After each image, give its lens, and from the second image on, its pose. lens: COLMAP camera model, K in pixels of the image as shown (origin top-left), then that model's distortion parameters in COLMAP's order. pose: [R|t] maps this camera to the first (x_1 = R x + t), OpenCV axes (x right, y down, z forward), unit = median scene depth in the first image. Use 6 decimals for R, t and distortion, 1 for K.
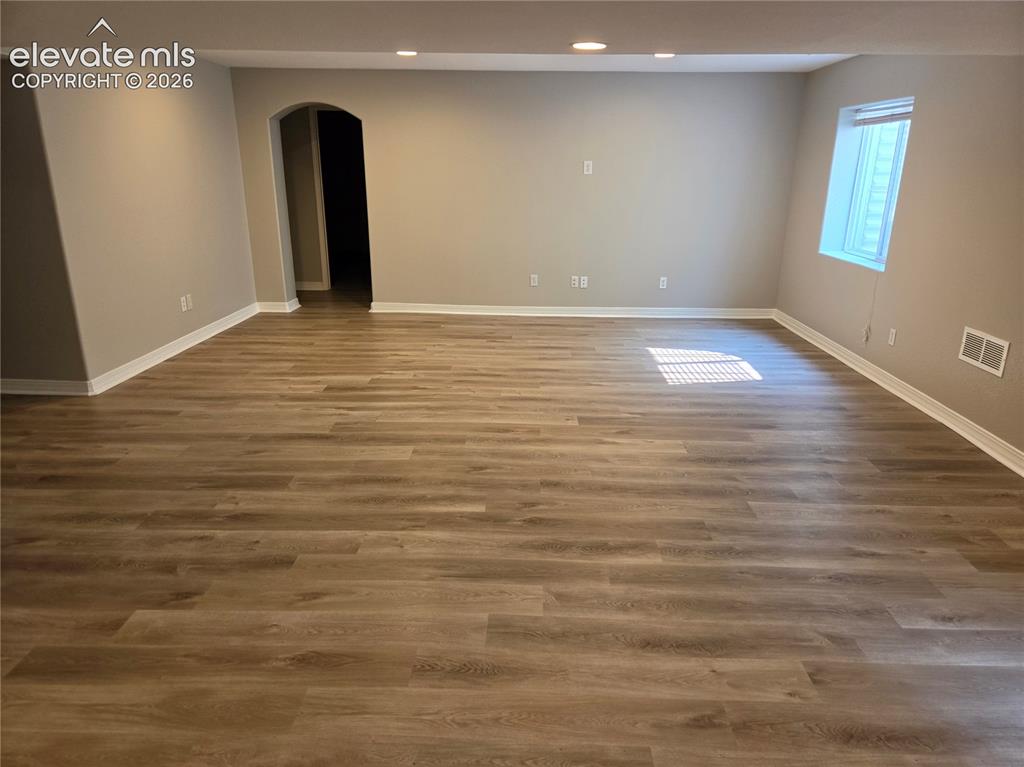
lens RADIAL K [[693.5, 0, 511.3], [0, 693.5, 383.8], [0, 0, 1]] dist [0.048754, -0.012502]
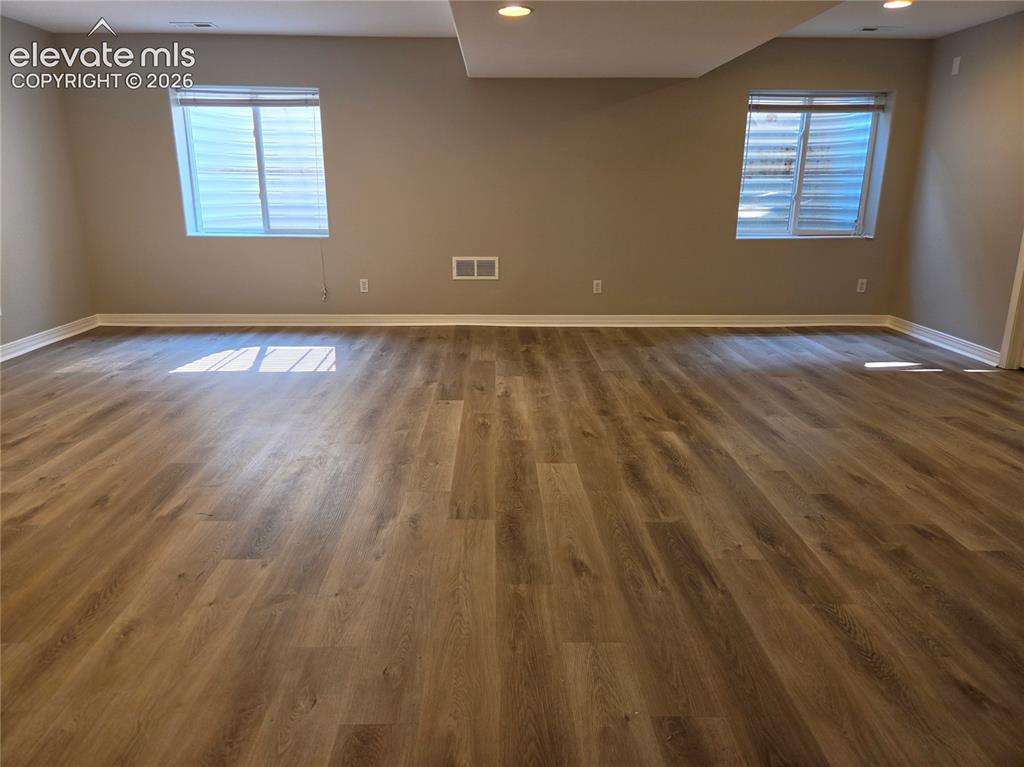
lens RADIAL K [[693.5, 0, 512.7], [0, 693.5, 382.2], [0, 0, 1]] dist [0.048754, -0.012502]
pose [[-0.051433, -0.284177, 0.957391, -0.967712], [0.295343, 0.911451, 0.286408, -0.258290], [-0.954006, 0.297489, 0.037051, 1.055616]]
